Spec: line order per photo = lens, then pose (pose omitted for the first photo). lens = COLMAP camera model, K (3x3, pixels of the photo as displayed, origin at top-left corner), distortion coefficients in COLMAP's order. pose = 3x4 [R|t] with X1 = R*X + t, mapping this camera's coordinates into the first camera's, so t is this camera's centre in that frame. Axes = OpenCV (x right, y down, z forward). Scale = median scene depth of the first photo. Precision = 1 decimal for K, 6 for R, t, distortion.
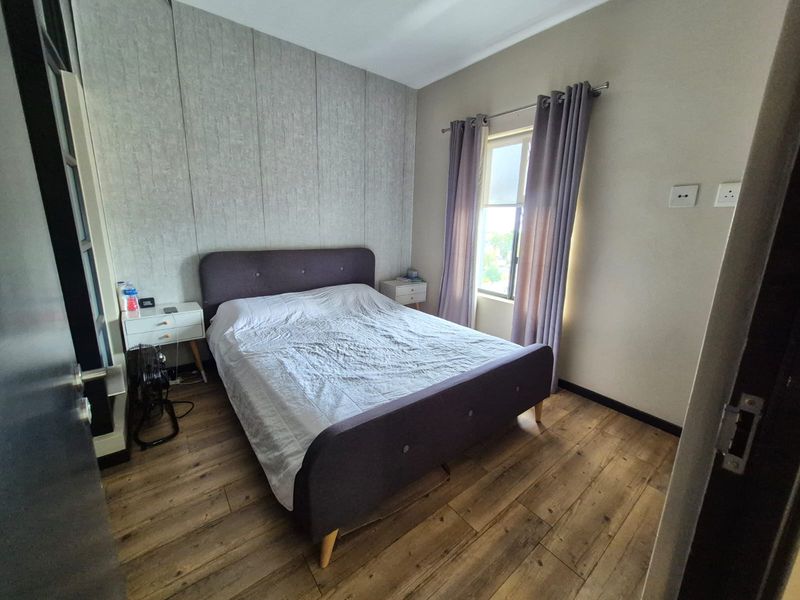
lens RADIAL K [[316.3, 0, 406.6], [0, 316.3, 293.0], [0, 0, 1]] dist [0.002512, -0.000061]
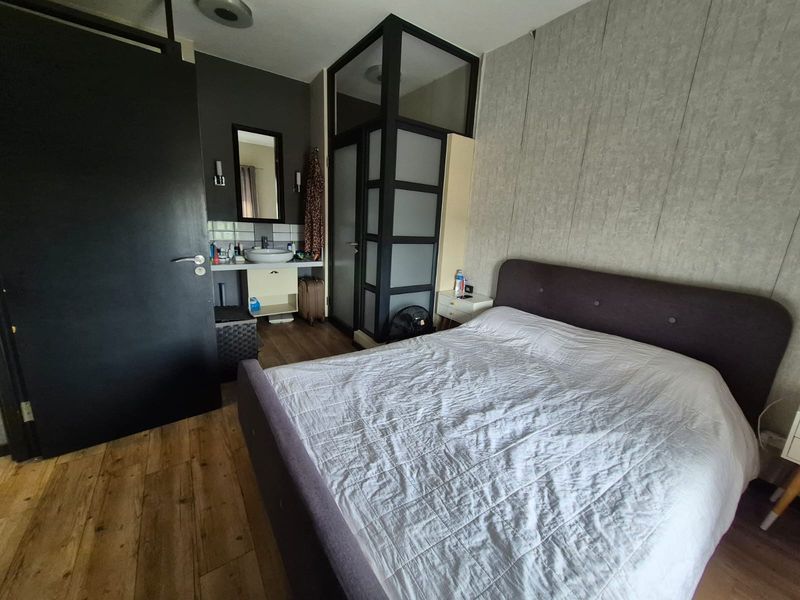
lens RADIAL K [[316.3, 0, 406.6], [0, 316.3, 293.0], [0, 0, 1]] dist [0.002512, -0.000061]
pose [[-0.055075, 0.195691, -0.979118, 0.509950], [-0.267932, 0.941746, 0.203292, -0.157299], [0.961862, 0.273533, 0.000565, 0.775105]]
